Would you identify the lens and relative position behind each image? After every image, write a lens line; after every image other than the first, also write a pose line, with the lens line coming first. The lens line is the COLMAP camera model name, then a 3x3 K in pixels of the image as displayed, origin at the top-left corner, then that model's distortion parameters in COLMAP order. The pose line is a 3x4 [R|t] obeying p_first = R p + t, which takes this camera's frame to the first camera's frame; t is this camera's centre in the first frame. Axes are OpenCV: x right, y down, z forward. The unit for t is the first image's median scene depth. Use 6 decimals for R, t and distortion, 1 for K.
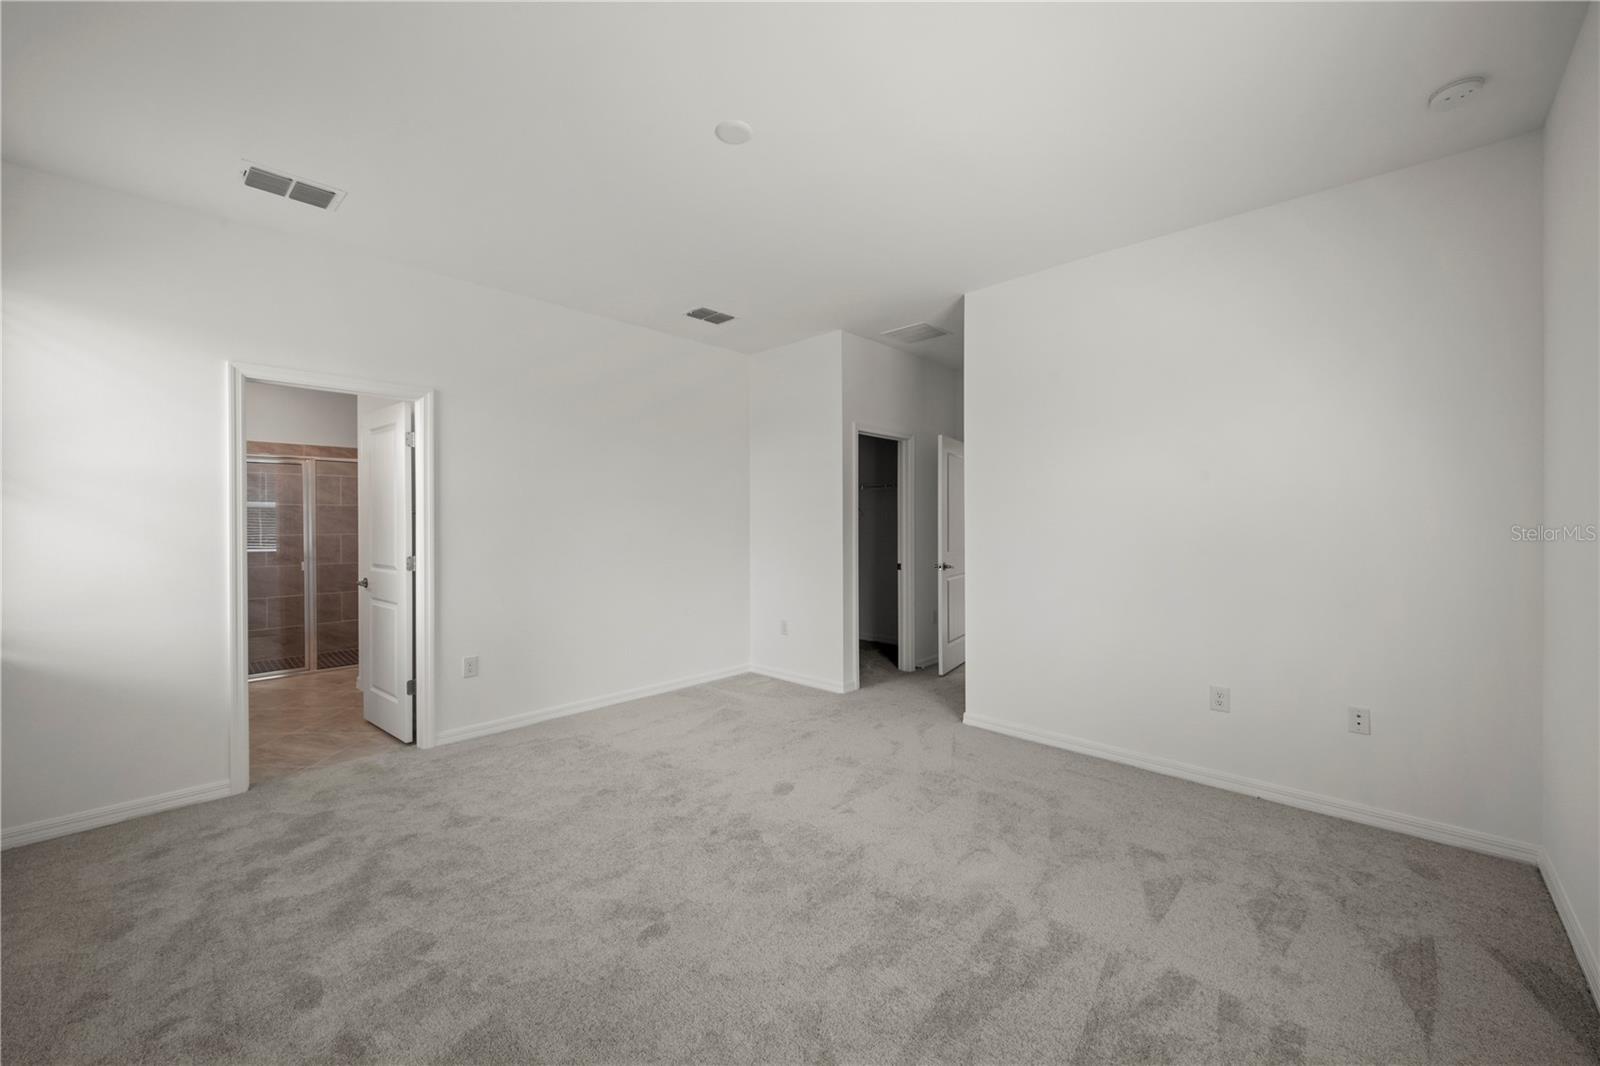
lens RADIAL K [[627.1, 0, 790.7], [0, 627.1, 523.1], [0, 0, 1]] dist [0.000418, -0.000249]
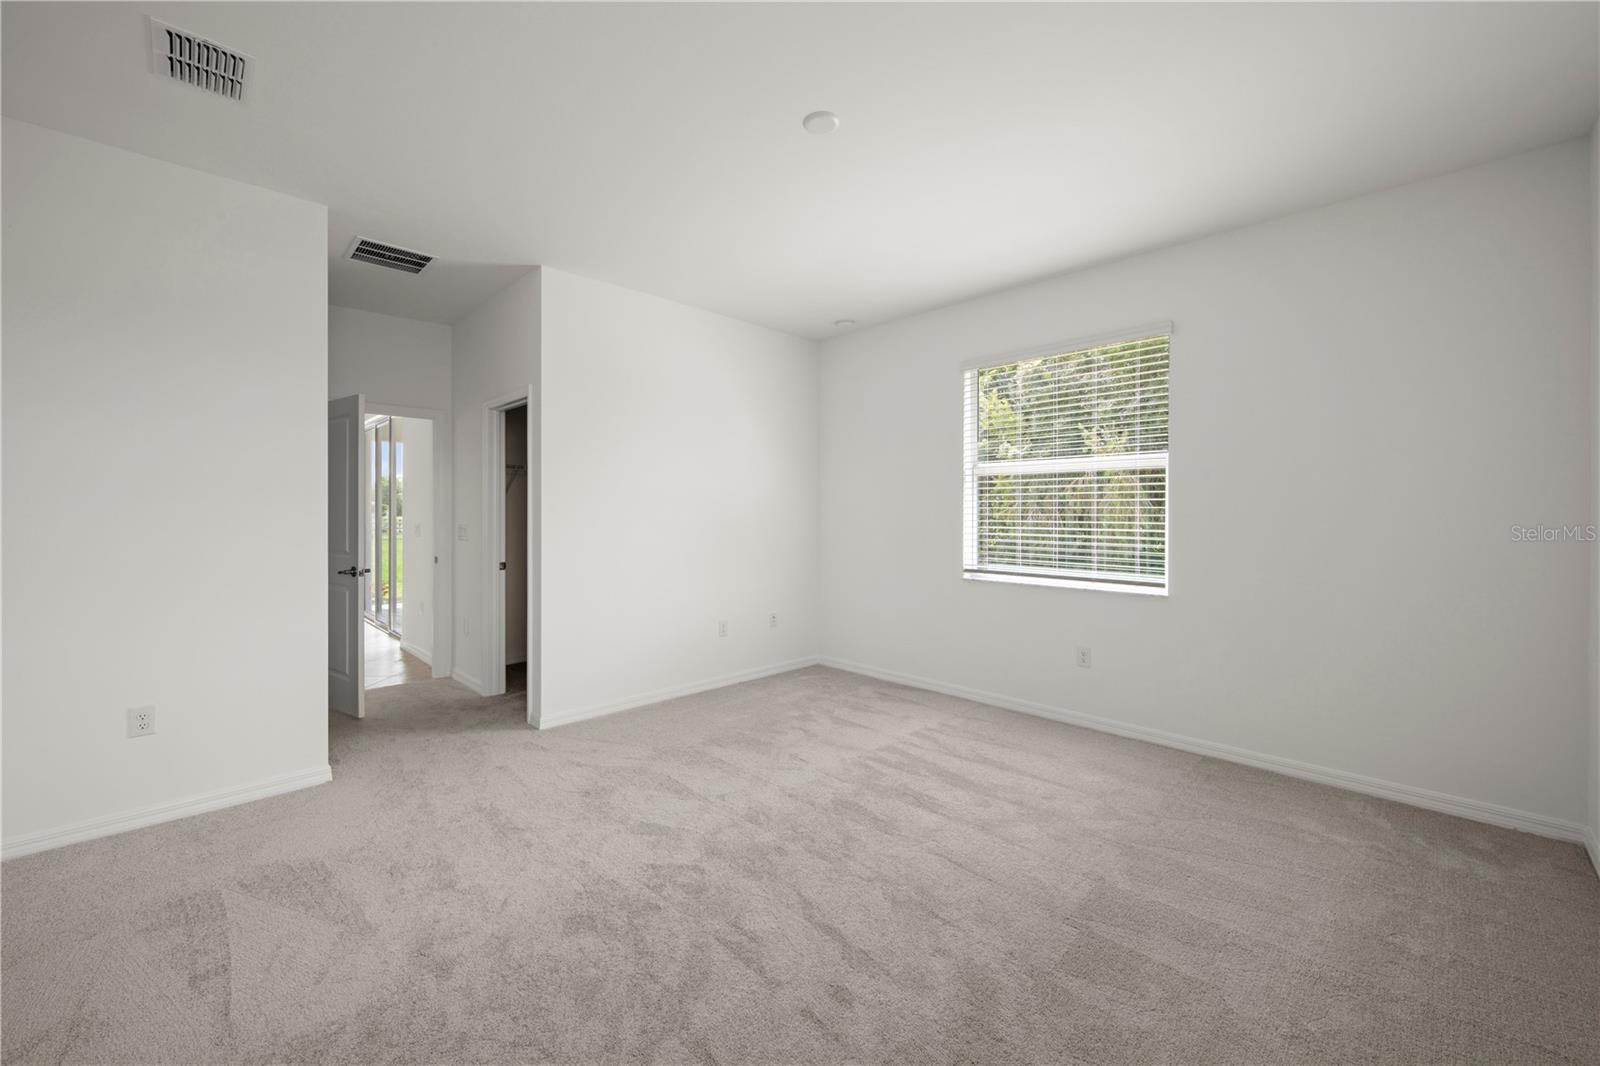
lens RADIAL K [[627.1, 0, 790.7], [0, 627.1, 523.1], [0, 0, 1]] dist [0.000418, -0.000249]
pose [[0.024457, -0.018329, 0.999533, -1.159661], [-0.001361, 0.999830, 0.018368, -0.018139], [-0.999700, -0.001809, 0.024428, 1.065717]]
